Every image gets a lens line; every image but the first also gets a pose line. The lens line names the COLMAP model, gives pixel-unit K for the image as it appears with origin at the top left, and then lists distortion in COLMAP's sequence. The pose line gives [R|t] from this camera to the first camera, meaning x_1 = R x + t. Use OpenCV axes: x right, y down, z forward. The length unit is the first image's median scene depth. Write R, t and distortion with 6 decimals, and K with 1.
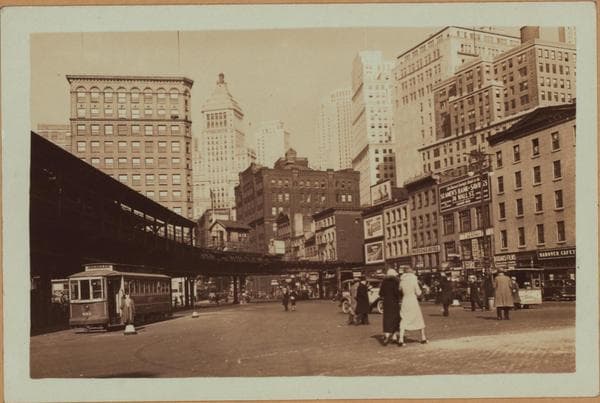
lens RADIAL K [[649.6, 0, 298.2], [0, 649.6, 229.2], [0, 0, 1]] dist [0.073189, -0.211594]
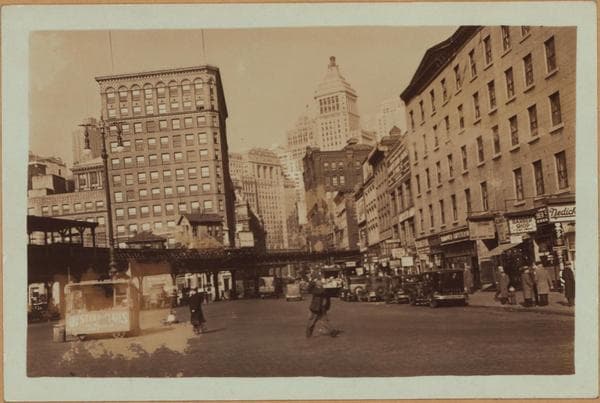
lens RADIAL K [[649.6, 0, 298.2], [0, 649.6, 229.2], [0, 0, 1]] dist [0.073189, -0.211594]
pose [[0.964810, -0.058046, -0.256462, 0.190934], [0.064347, 0.997795, 0.016237, 0.002053], [0.254954, -0.032168, 0.966418, 0.094176]]
